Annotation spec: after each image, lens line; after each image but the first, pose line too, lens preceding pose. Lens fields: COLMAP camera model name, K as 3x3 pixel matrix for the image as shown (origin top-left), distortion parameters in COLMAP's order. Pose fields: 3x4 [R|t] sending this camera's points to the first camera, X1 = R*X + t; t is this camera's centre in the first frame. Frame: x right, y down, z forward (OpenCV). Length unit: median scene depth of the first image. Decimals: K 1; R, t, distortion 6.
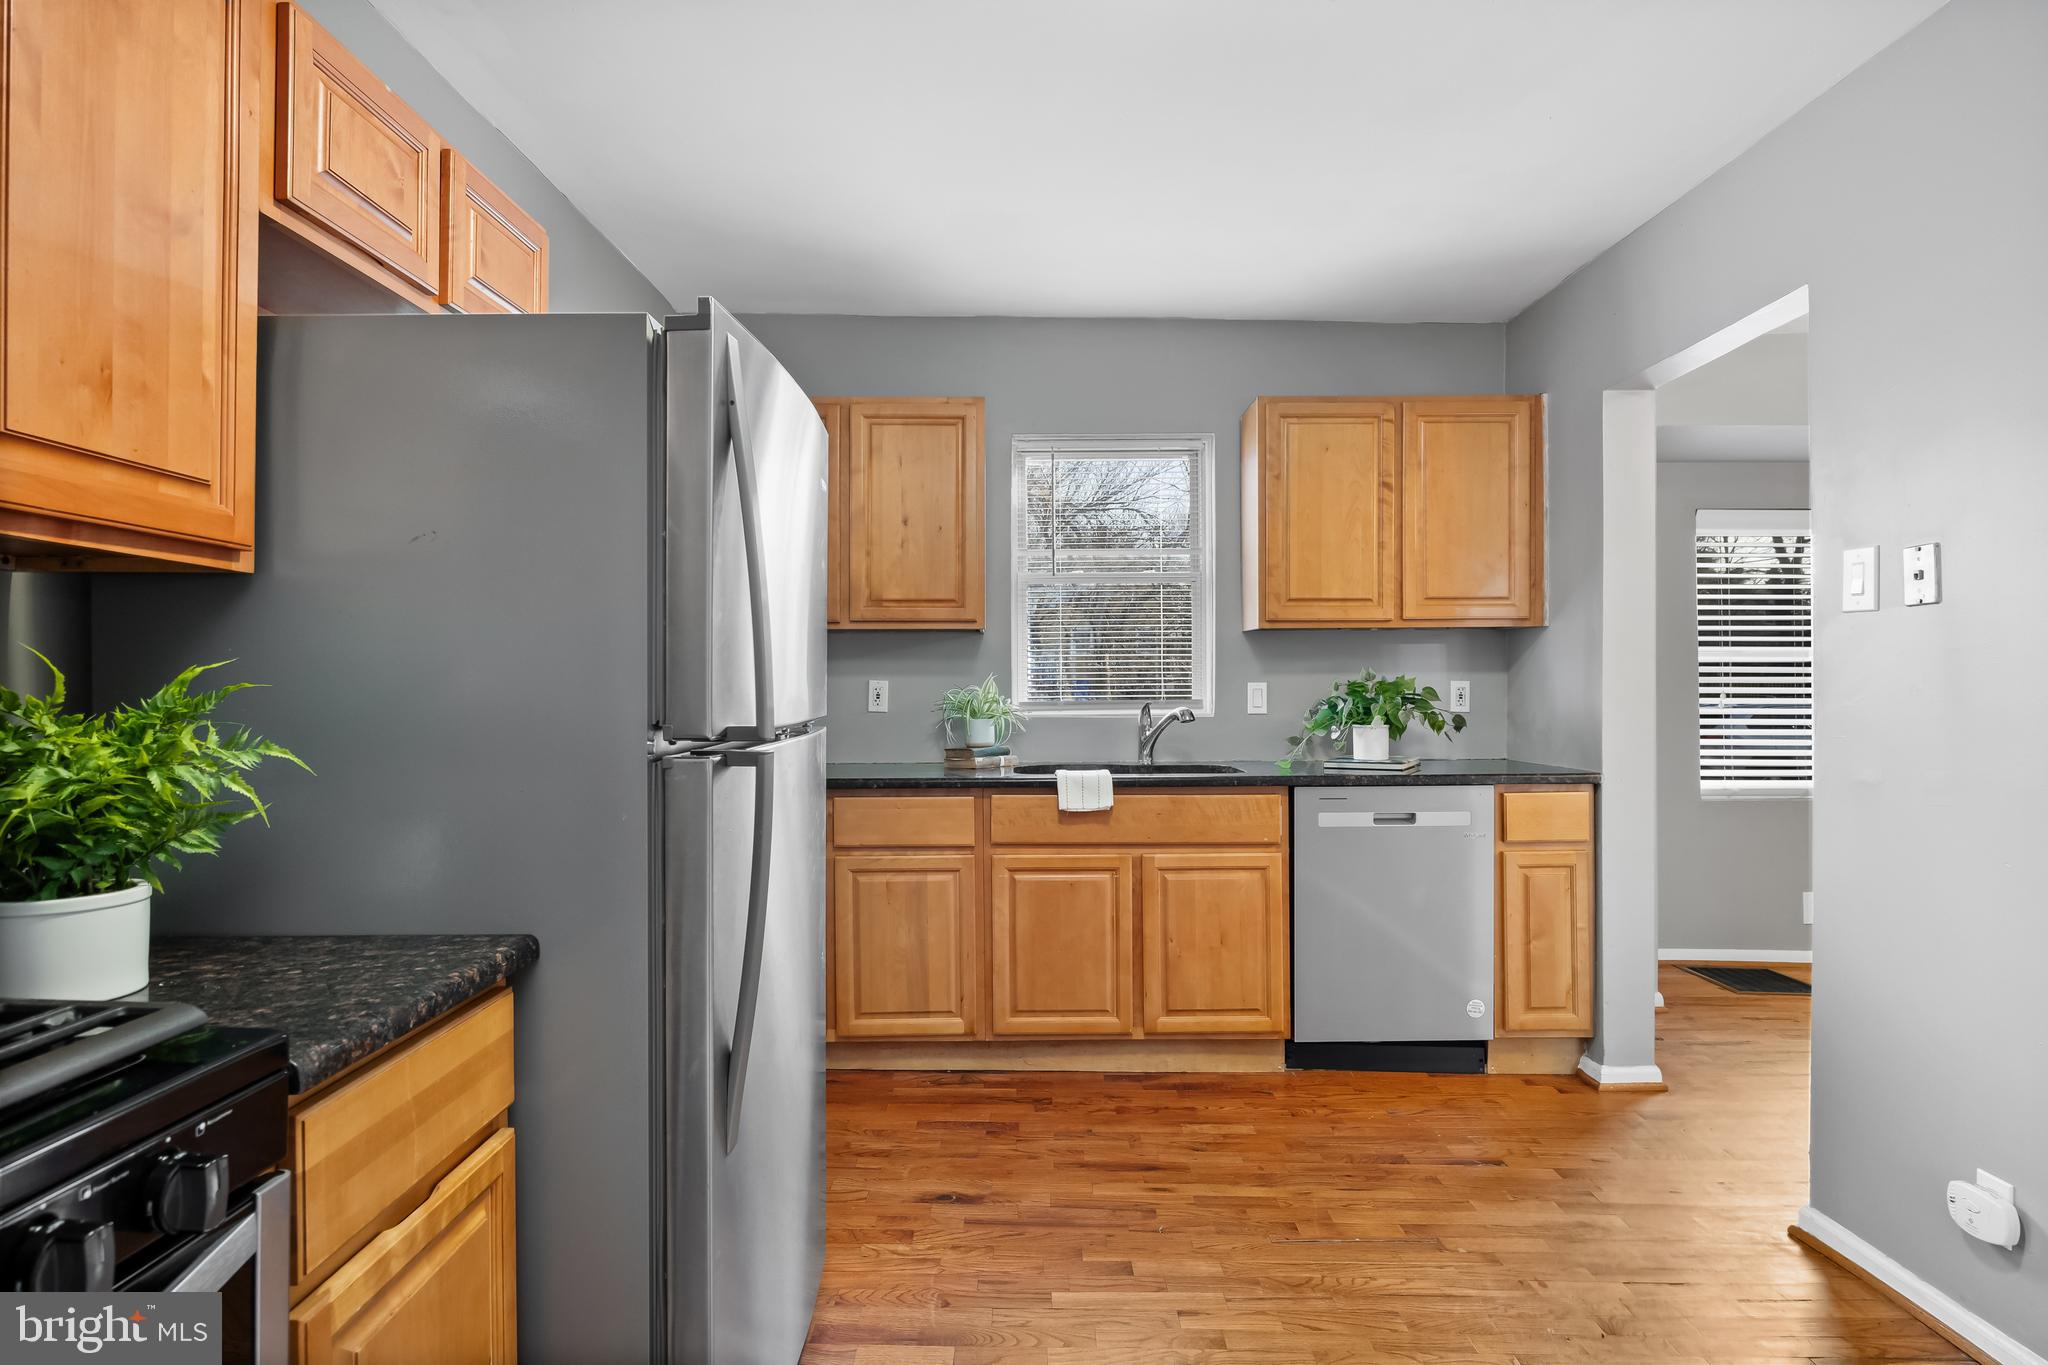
lens RADIAL K [[1128.1, 0, 1024.0], [0, 1128.1, 682.5], [0, 0, 1]] dist [0.001901, 0.000028]
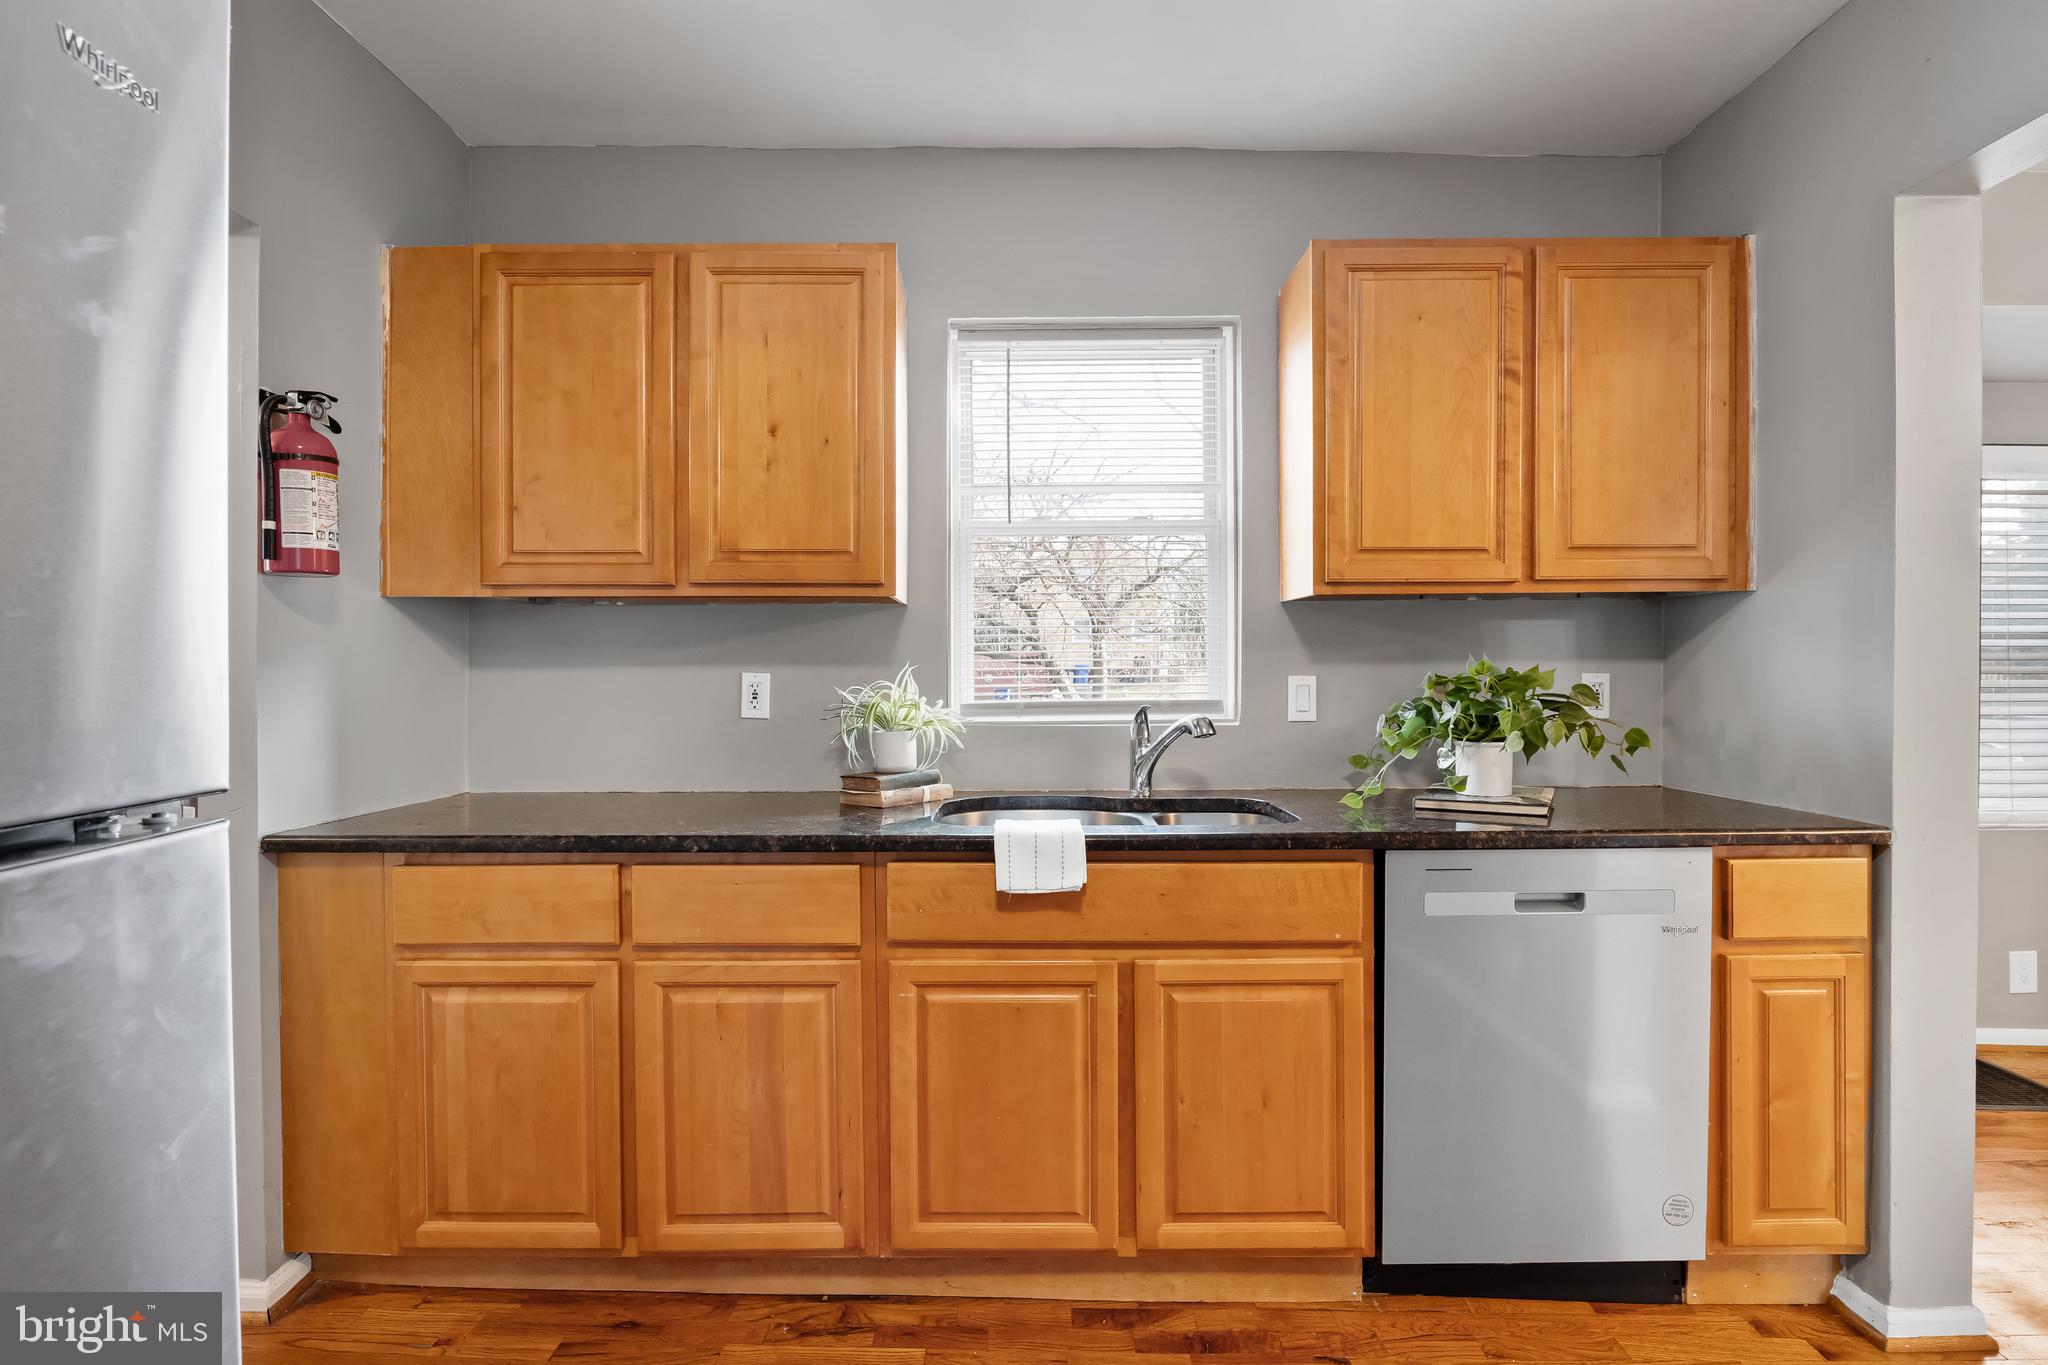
lens RADIAL K [[970.0, 0, 1024.0], [0, 970.0, 682.5], [0, 0, 1]] dist [-0.012053, 0.000302]
pose [[0.999890, -0.000424, -0.014845, 0.052188], [0.000643, 0.999891, 0.014723, -0.005456], [0.014837, -0.014731, 0.999781, 0.469932]]
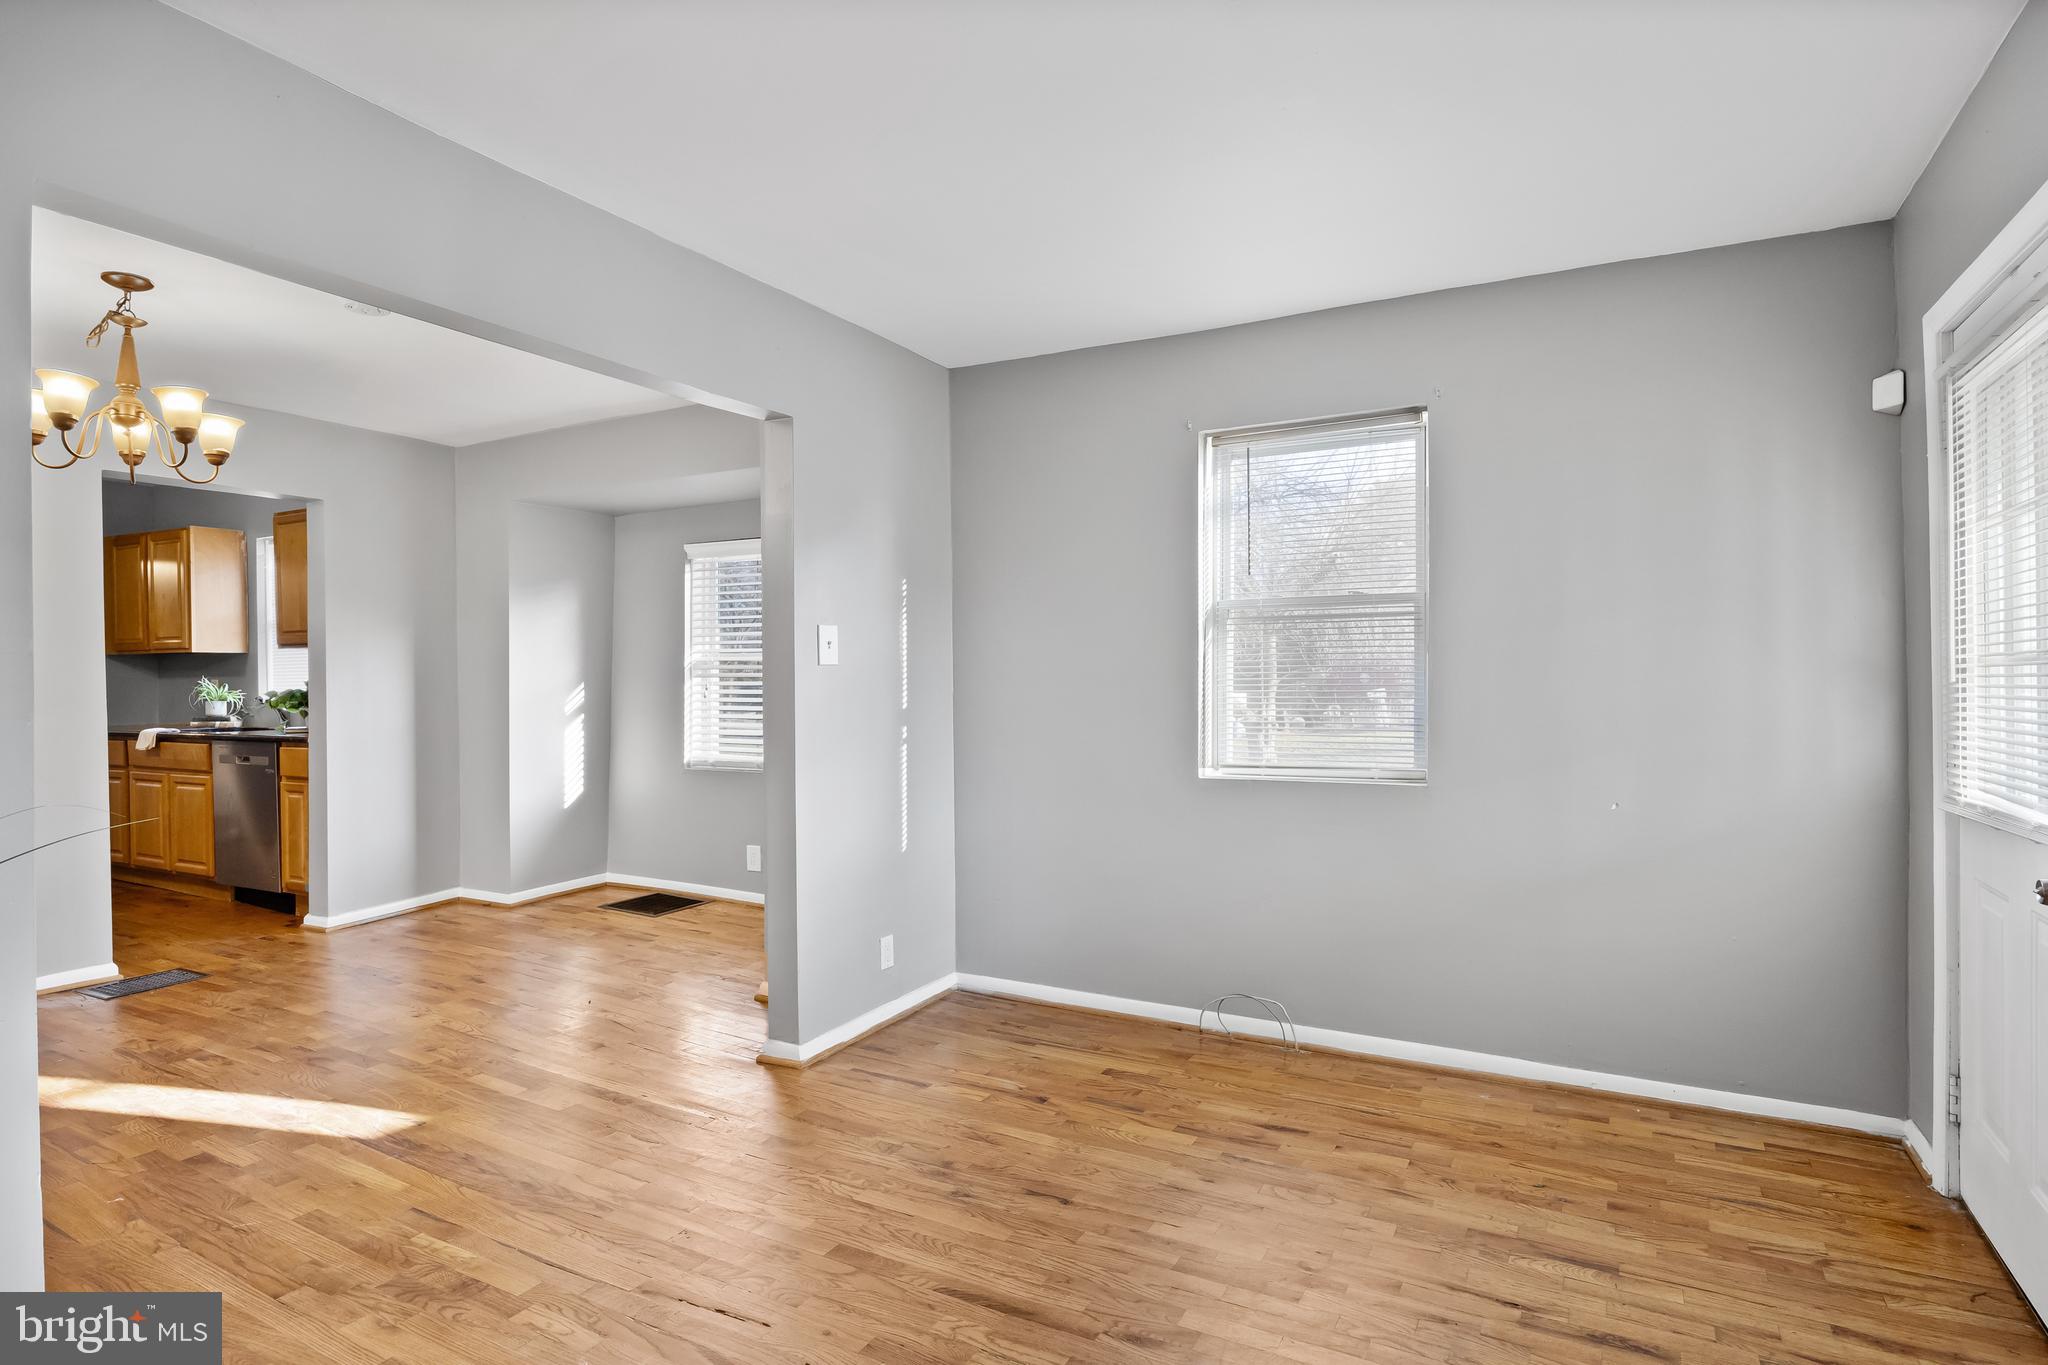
lens RADIAL K [[1019.0, 0, 1024.0], [0, 1019.0, 682.5], [0, 0, 1]] dist [-0.000766, -0.000645]
pose [[0.882141, -0.003615, -0.470972, 2.112907], [0.008684, 0.999925, 0.008590, -0.000998], [0.470906, -0.011668, 0.882106, 0.183137]]
